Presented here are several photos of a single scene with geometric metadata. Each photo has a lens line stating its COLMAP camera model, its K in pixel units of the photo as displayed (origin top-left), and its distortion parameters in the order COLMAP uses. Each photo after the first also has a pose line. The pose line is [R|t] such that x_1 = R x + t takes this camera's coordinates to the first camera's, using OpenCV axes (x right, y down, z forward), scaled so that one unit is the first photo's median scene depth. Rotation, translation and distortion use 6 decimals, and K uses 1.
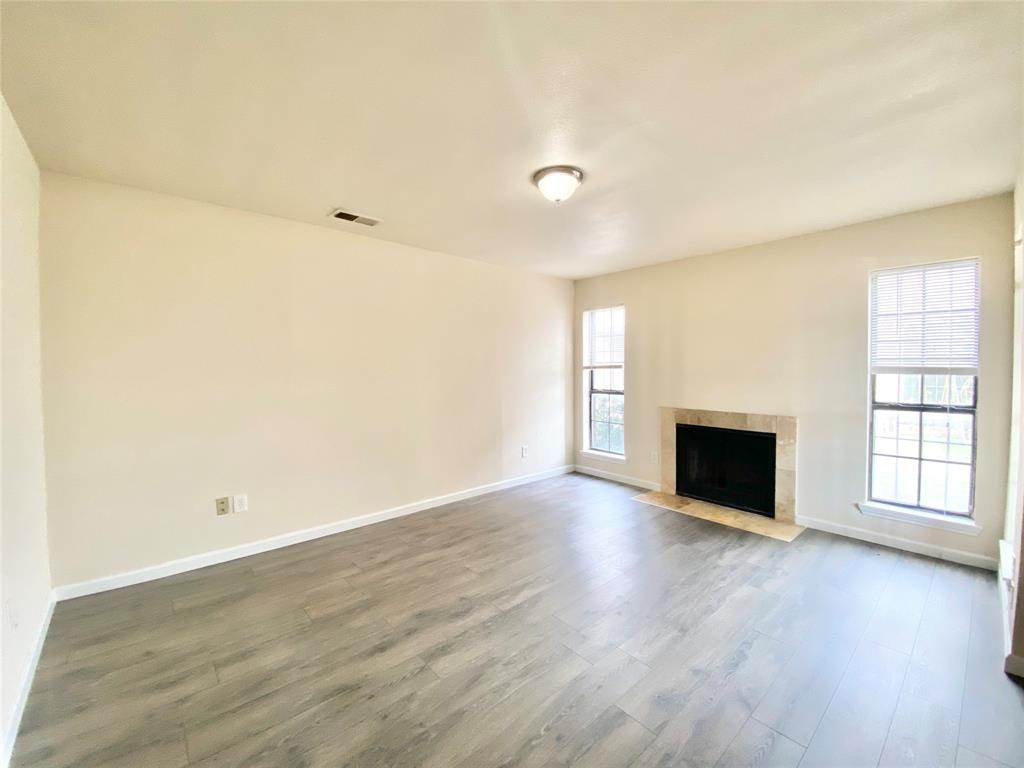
lens RADIAL K [[414.9, 0, 515.7], [0, 414.9, 379.1], [0, 0, 1]] dist [0.018998, -0.019806]
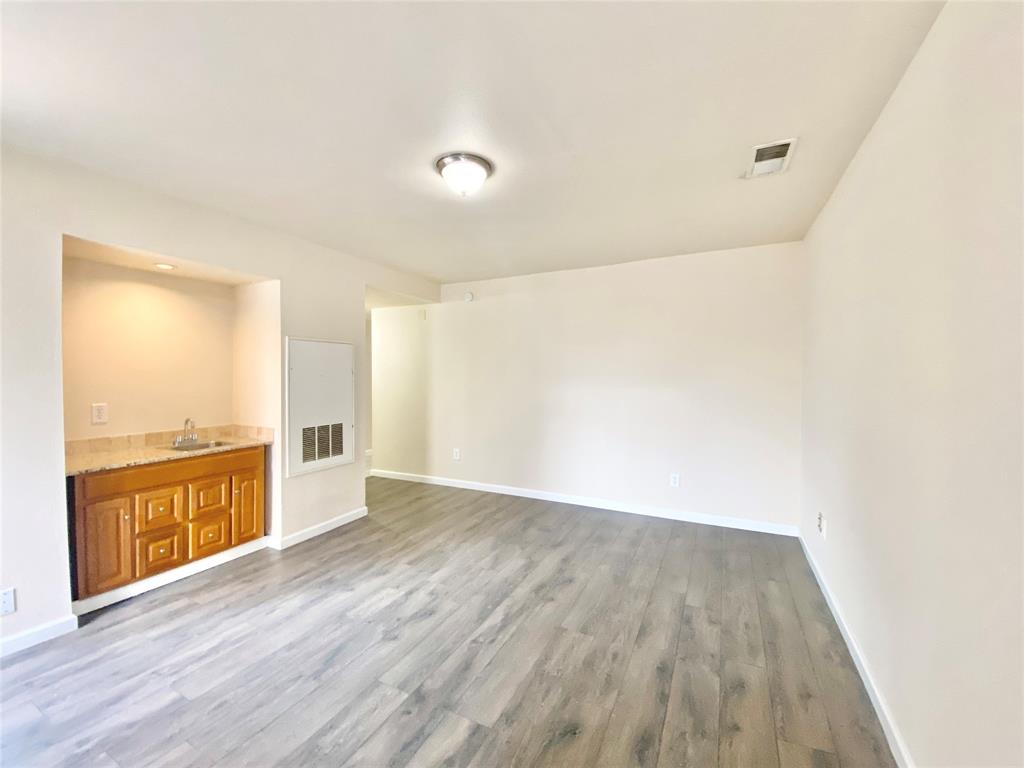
lens RADIAL K [[423.5, 0, 511.7], [0, 423.5, 378.7], [0, 0, 1]] dist [0.024378, -0.021667]
pose [[-0.930152, 0.006018, -0.367126, 0.350005], [-0.010470, 0.999024, 0.042901, -0.060927], [0.367026, 0.043748, -0.929181, 1.932904]]
